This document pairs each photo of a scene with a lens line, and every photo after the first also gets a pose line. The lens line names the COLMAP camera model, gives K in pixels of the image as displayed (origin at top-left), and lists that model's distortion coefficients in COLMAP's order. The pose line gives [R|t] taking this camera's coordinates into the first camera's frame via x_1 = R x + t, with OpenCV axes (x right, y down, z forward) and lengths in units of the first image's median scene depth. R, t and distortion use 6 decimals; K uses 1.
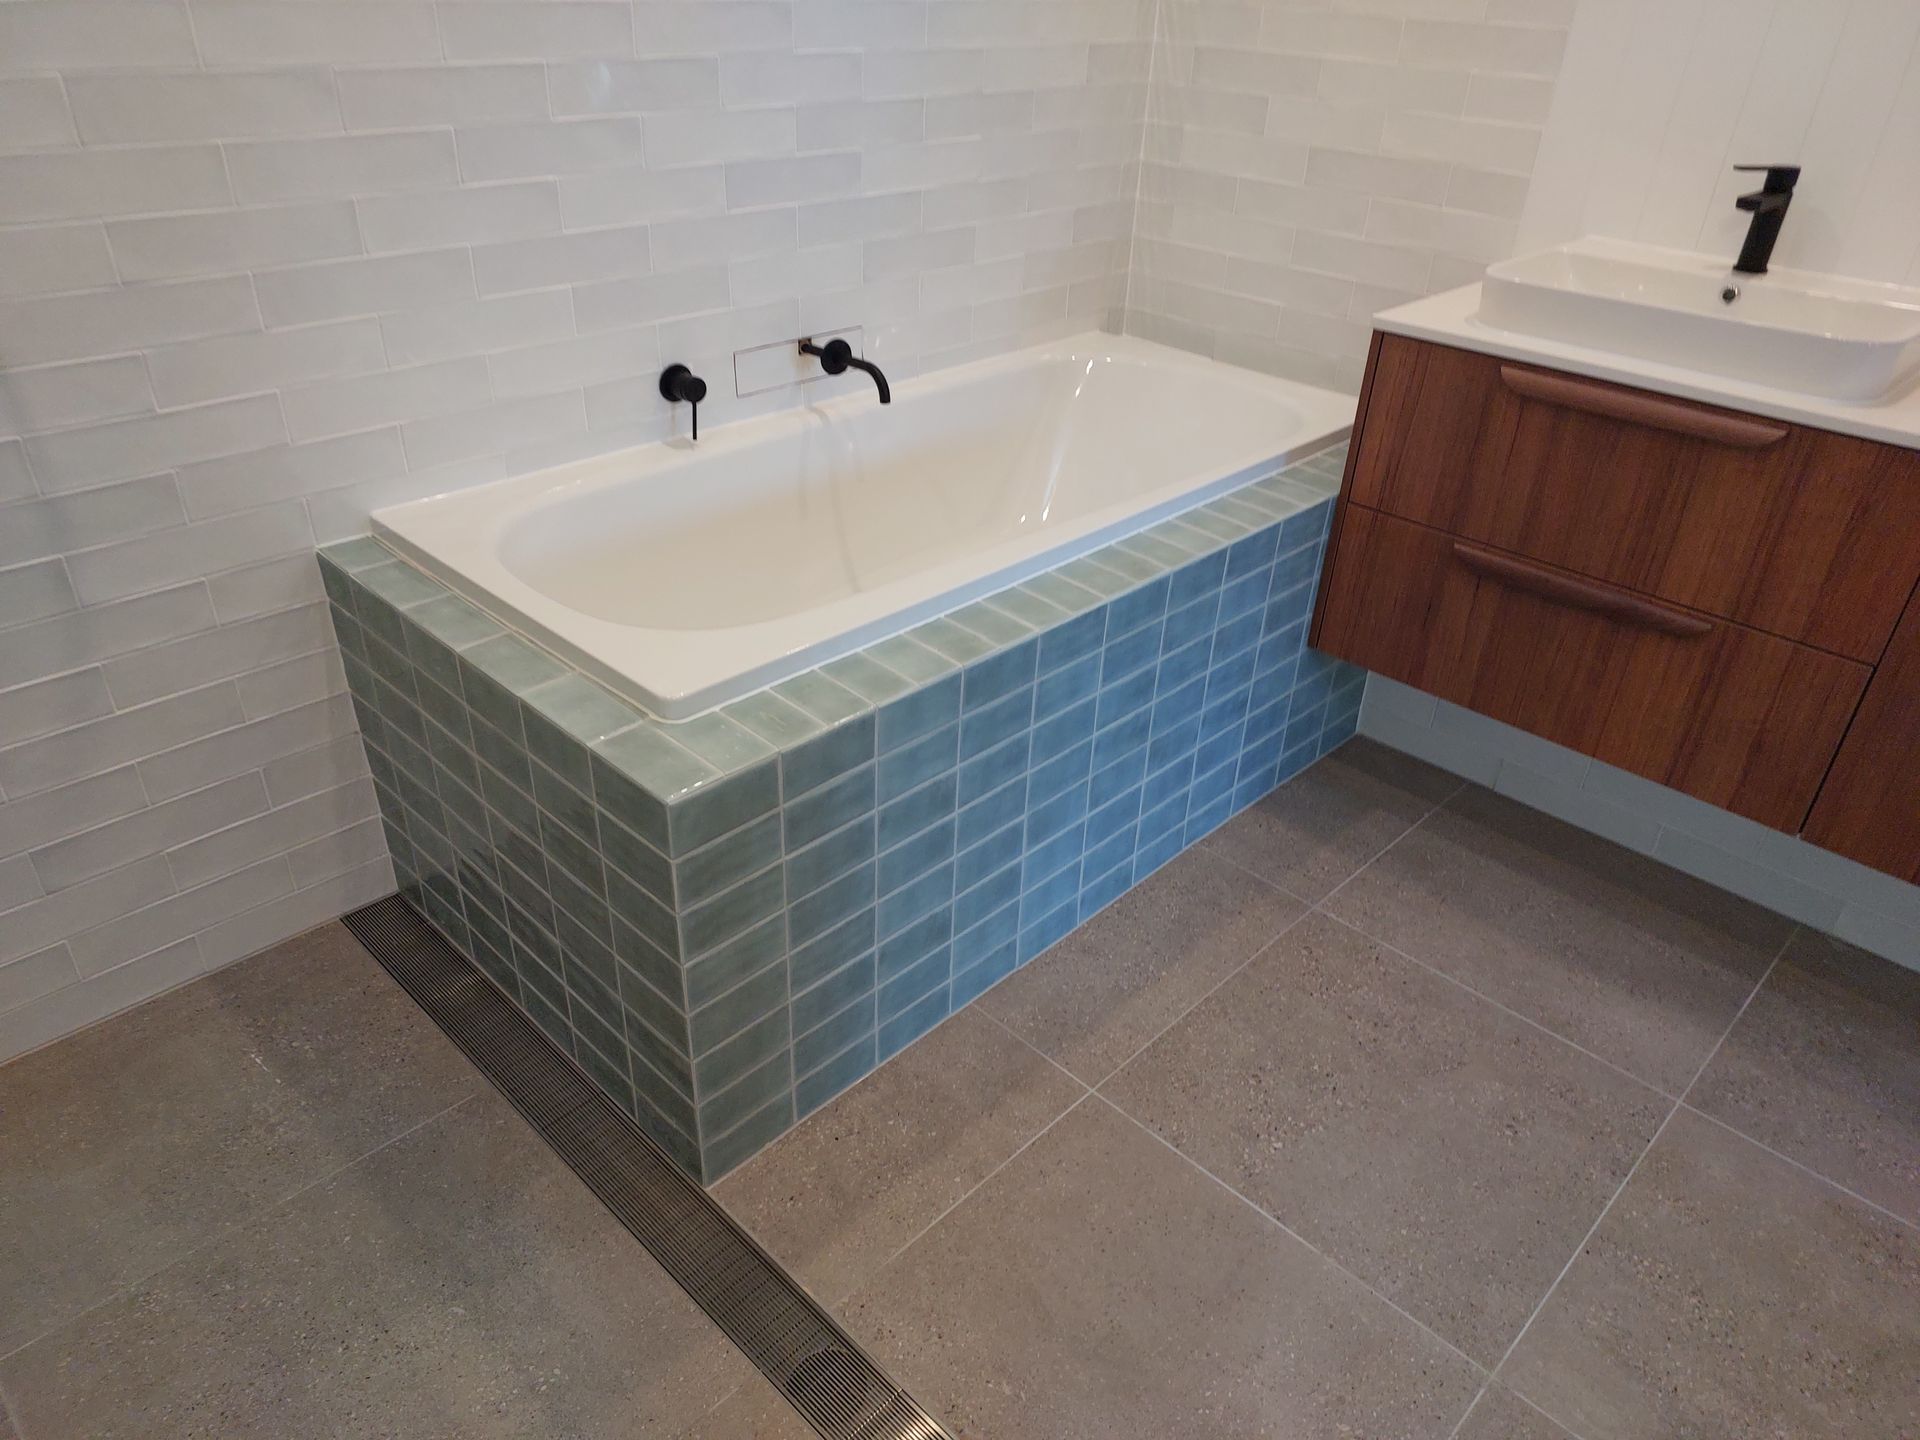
lens RADIAL K [[1300.0, 0, 944.1], [0, 1300.0, 728.4], [0, 0, 1]] dist [0.069049, -0.074516]
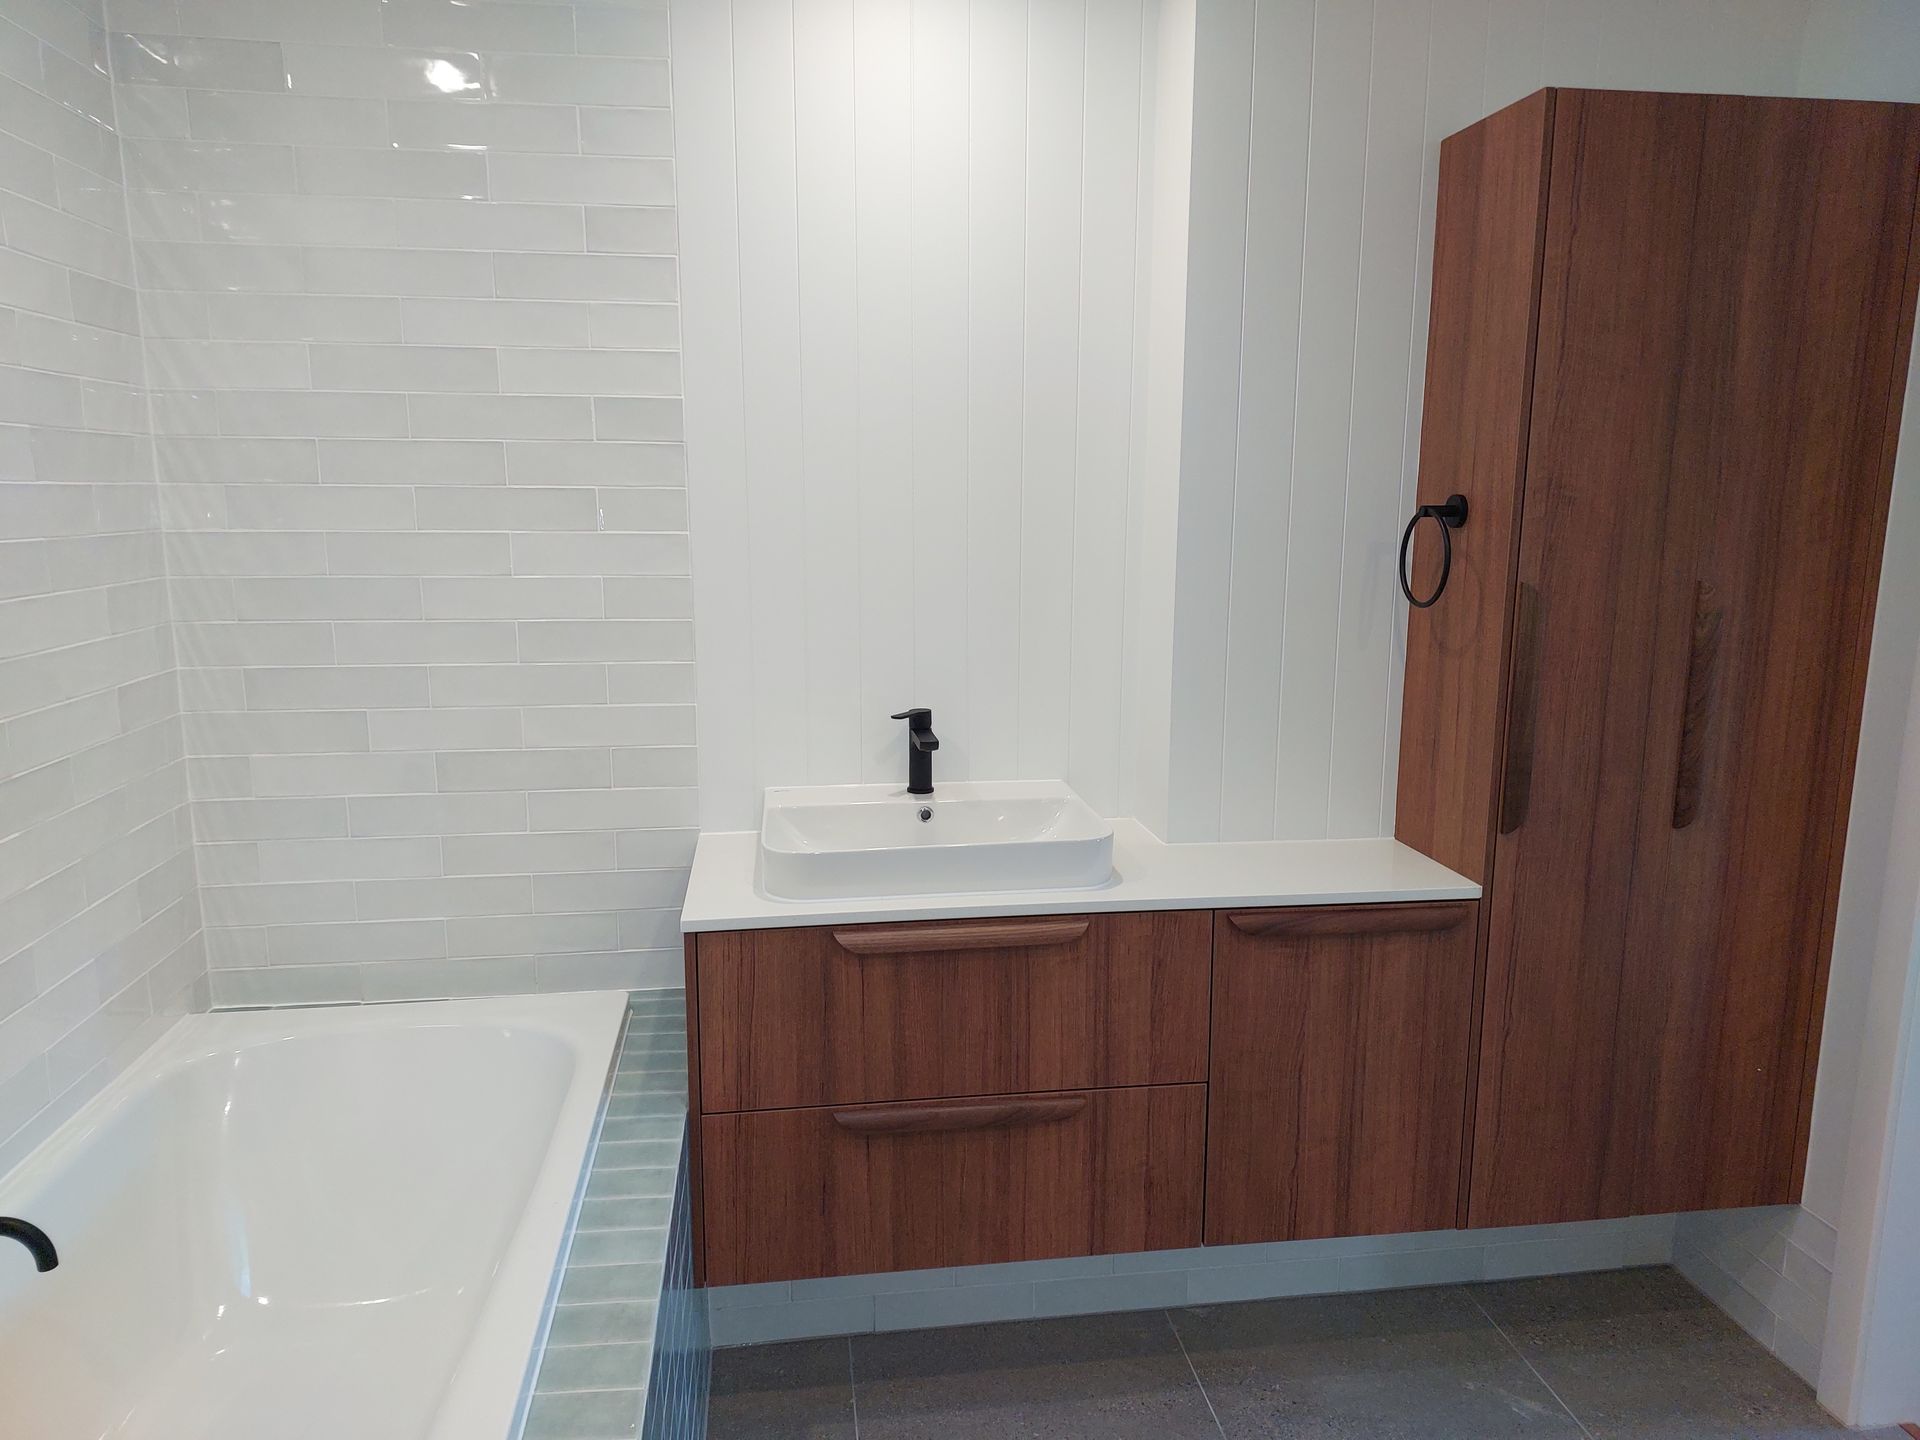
lens RADIAL K [[1300.0, 0, 974.9], [0, 1300.0, 725.9], [0, 0, 1]] dist [0.069049, -0.074516]
pose [[0.615988, -0.172487, 0.768639, -0.244520], [0.429141, 0.891716, -0.143808, -0.230643], [-0.660603, 0.418439, 0.623308, 0.252184]]
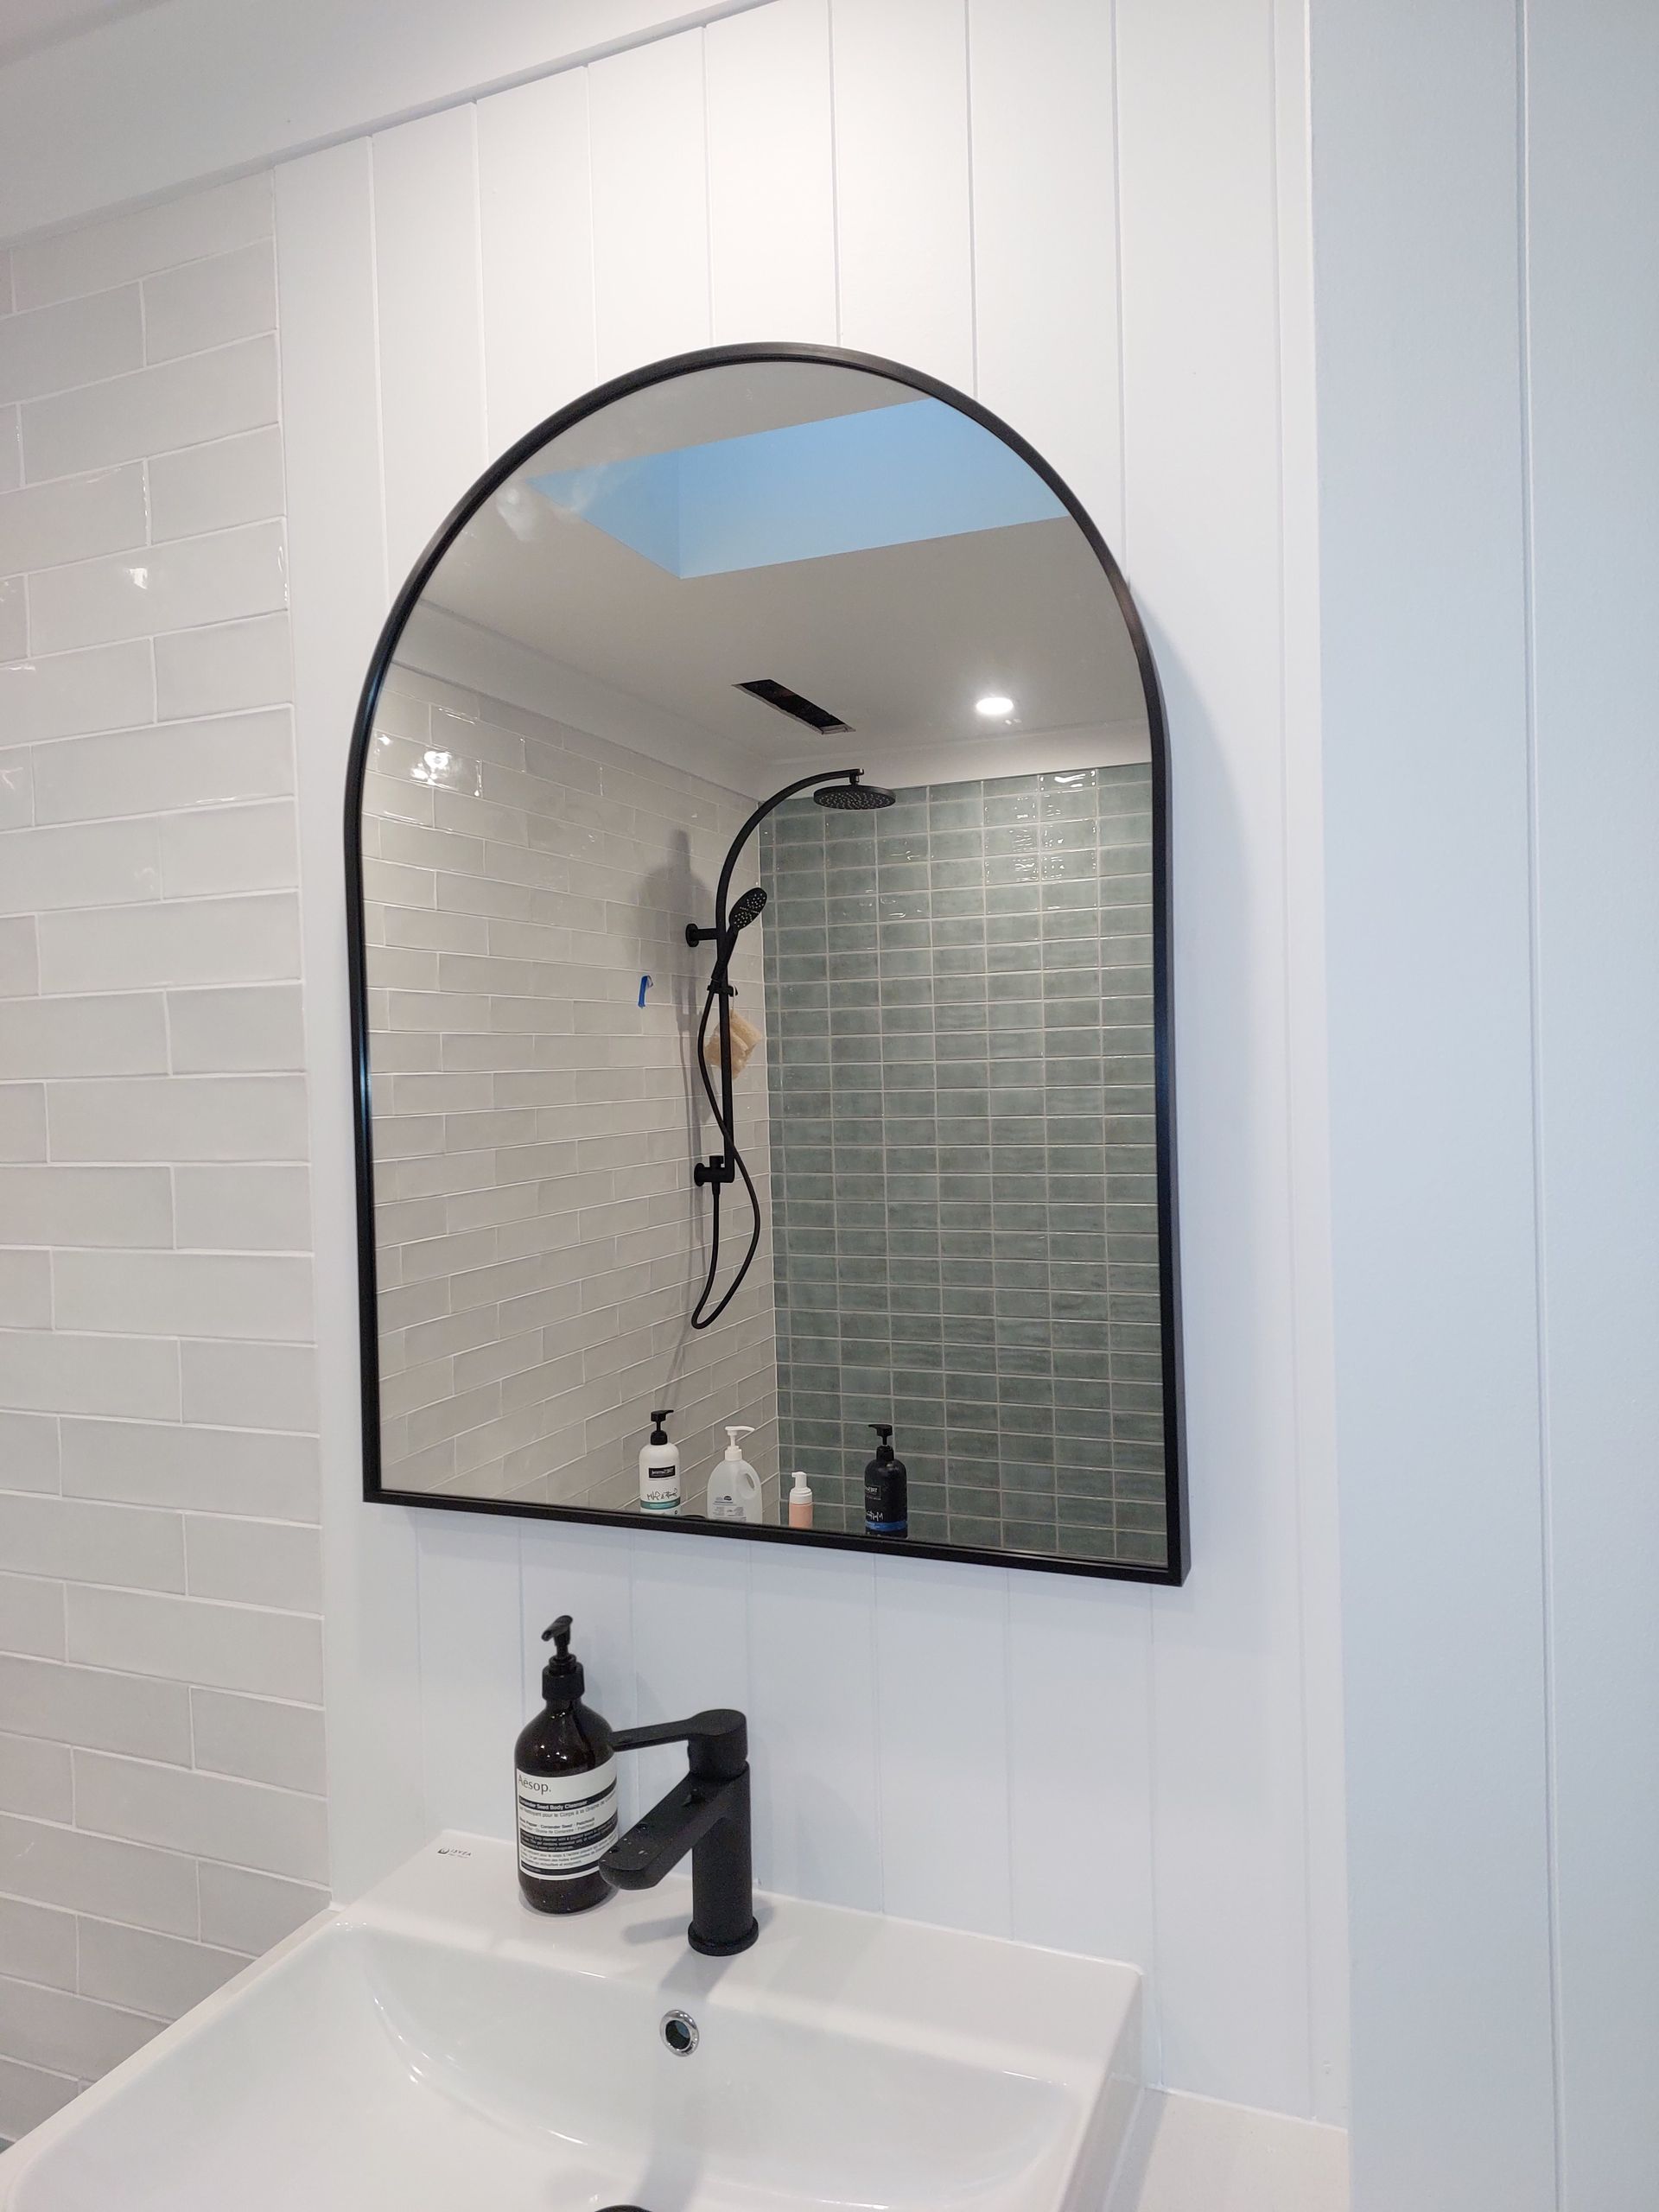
lens RADIAL K [[1497.7, 0, 825.2], [0, 1497.7, 1109.6], [0, 0, 1]] dist [0.069049, -0.074516]
pose [[0.927353, -0.078150, 0.365935, 0.504498], [0.248960, 0.858944, -0.447475, -0.373586], [-0.279348, 0.506070, 0.816001, 0.458596]]
